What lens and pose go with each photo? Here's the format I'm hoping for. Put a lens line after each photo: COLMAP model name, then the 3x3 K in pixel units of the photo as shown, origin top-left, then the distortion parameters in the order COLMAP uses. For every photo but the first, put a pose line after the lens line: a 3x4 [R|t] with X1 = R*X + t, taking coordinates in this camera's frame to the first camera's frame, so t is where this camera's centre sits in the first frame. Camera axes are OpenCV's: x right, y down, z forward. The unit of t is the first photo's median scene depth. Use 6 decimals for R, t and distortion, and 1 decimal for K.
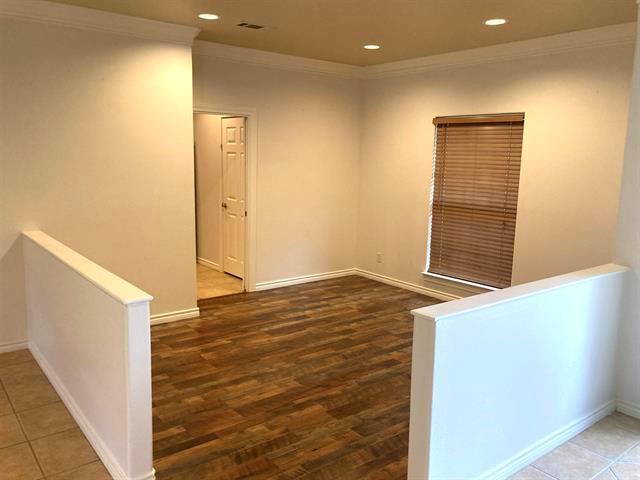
lens RADIAL K [[518.4, 0, 320.0], [0, 518.4, 240.0], [0, 0, 1]] dist [0.003829, 0.002474]
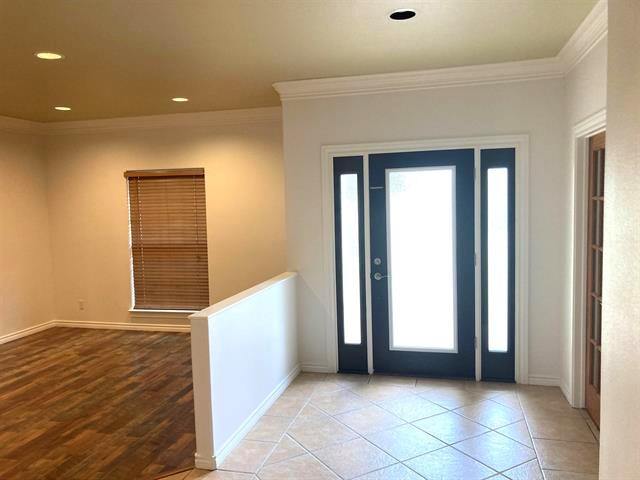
lens RADIAL K [[518.4, 0, 320.0], [0, 518.4, 240.0], [0, 0, 1]] dist [0.003829, 0.002474]
pose [[0.790860, -0.091500, 0.605118, -0.165445], [0.142658, 0.989084, -0.036888, 0.016551], [-0.595138, 0.115499, 0.795281, -0.161350]]
